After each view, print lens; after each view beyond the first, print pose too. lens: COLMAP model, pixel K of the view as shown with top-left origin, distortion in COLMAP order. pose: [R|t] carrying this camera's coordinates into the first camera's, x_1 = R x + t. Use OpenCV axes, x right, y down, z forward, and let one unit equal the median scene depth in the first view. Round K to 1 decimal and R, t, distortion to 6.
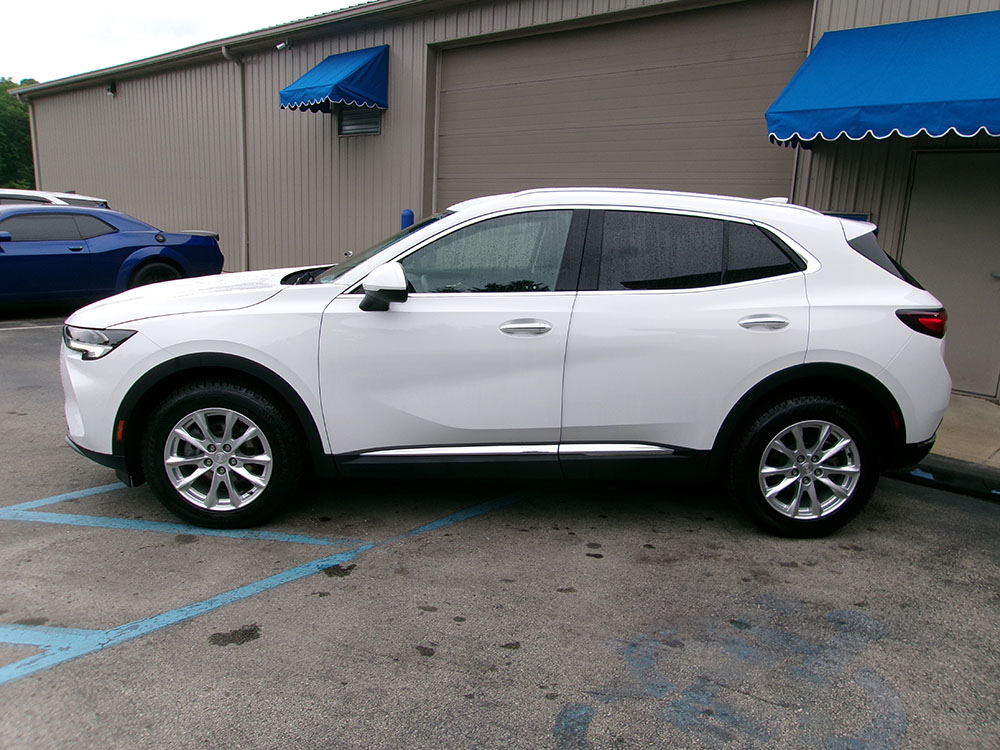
lens RADIAL K [[790.1, 0, 506.3], [0, 790.1, 373.5], [0, 0, 1]] dist [-0.005150, 0.023608]
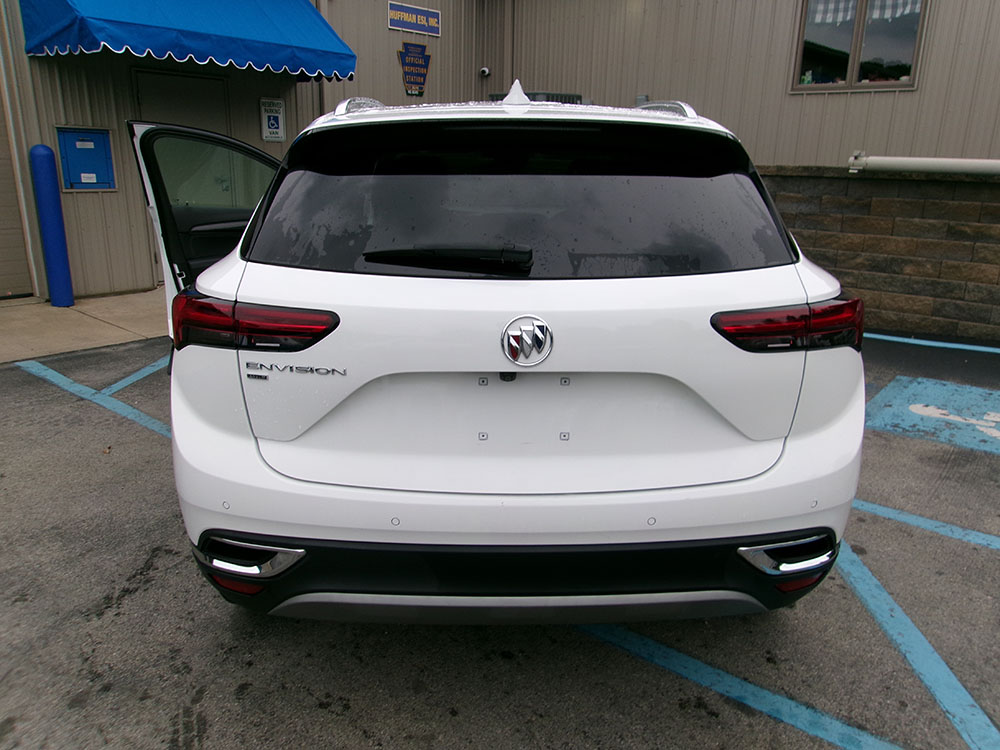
lens RADIAL K [[790.1, 0, 512.8], [0, 790.1, 369.7], [0, 0, 1]] dist [-0.005150, 0.023608]
pose [[-0.090677, -0.303697, 0.948444, -1.551606], [0.181858, 0.931304, 0.315595, -0.324113], [-0.979135, 0.201099, -0.029218, 1.350081]]
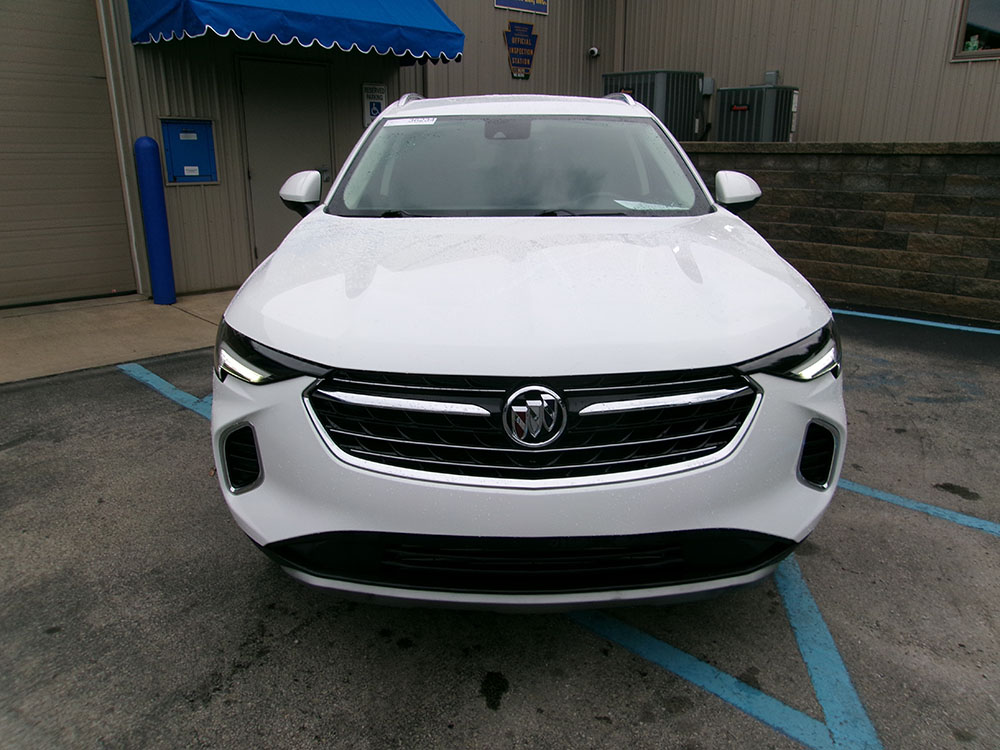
lens RADIAL K [[790.1, 0, 502.5], [0, 790.1, 371.5], [0, 0, 1]] dist [-0.005150, 0.023608]
pose [[0.020296, -0.314487, 0.949045, -1.340395], [0.205285, 0.930326, 0.303894, -0.311201], [-0.978492, 0.188657, 0.083442, 1.451285]]
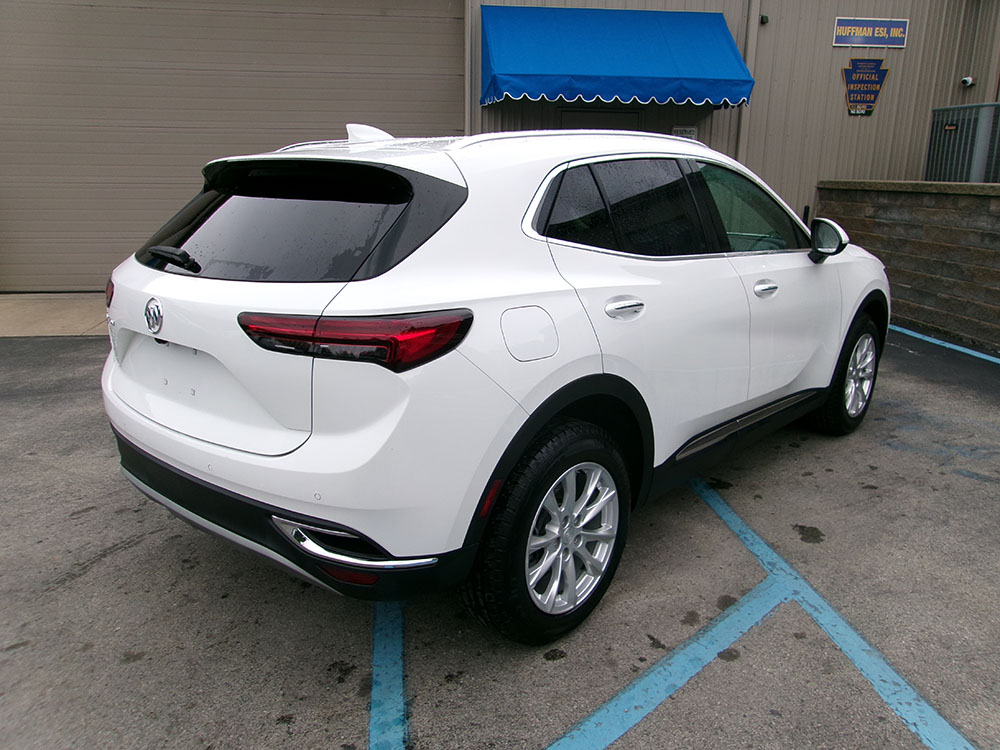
lens RADIAL K [[790.1, 0, 506.7], [0, 790.1, 376.8], [0, 0, 1]] dist [-0.005150, 0.023608]
pose [[0.617698, -0.235076, 0.750459, -1.406343], [0.175550, 0.971415, 0.159795, -0.168624], [-0.766571, 0.033038, 0.641309, 0.540738]]
